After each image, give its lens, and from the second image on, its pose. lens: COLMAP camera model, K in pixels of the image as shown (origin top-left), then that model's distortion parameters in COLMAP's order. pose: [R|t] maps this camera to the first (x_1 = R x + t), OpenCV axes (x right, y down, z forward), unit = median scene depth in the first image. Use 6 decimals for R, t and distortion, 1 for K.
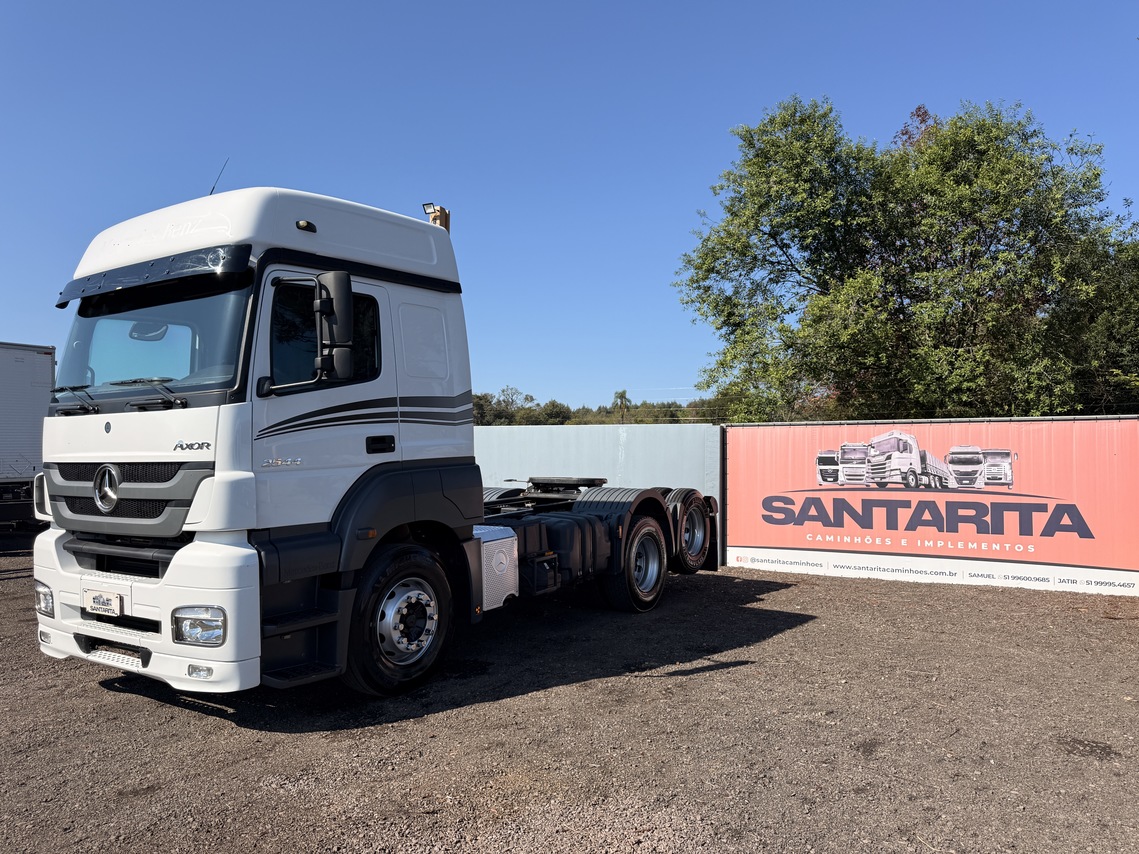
lens RADIAL K [[822.2, 0, 557.4], [0, 822.2, 428.2], [0, 0, 1]] dist [0.034054, -0.001001]
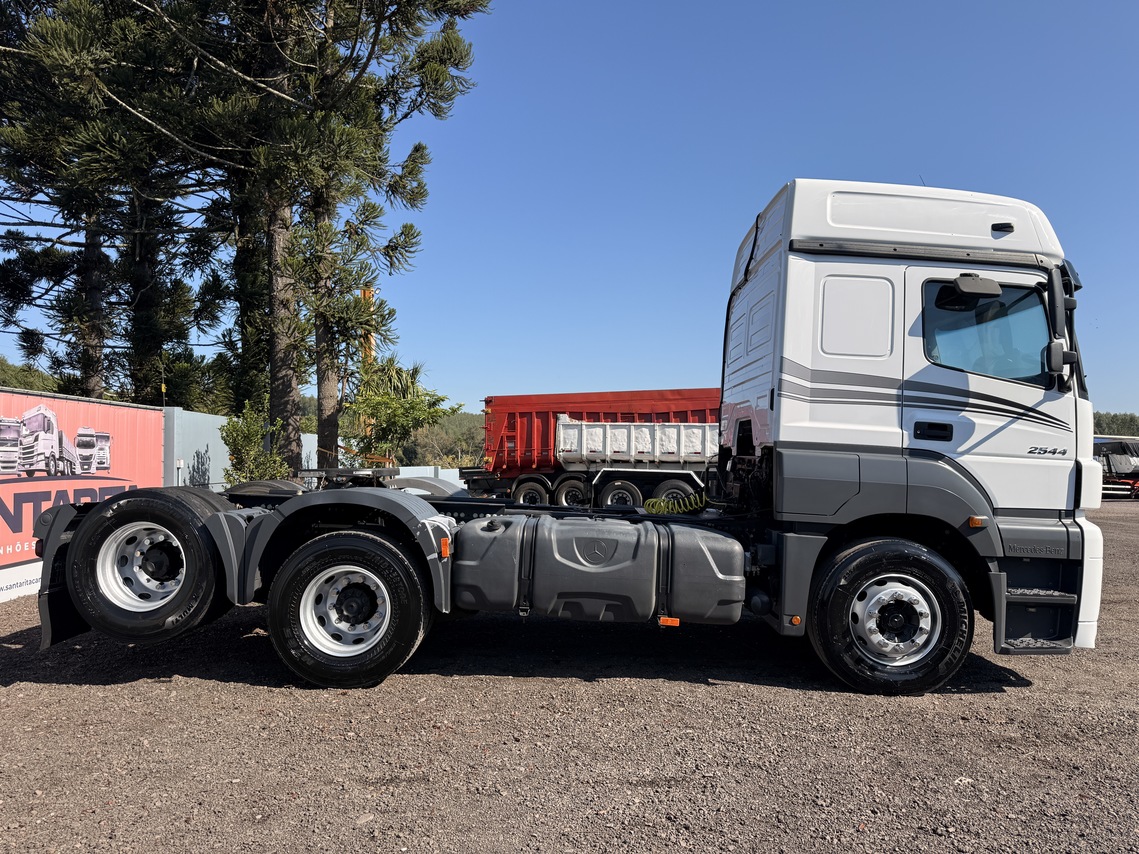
lens RADIAL K [[822.2, 0, 570.8], [0, 822.2, 426.1], [0, 0, 1]] dist [0.034054, -0.001001]
pose [[-0.564506, 0.016816, 0.825258, -0.548147], [-0.059214, 0.996392, -0.060807, 0.042161], [-0.823303, -0.083193, -0.561473, 1.036922]]
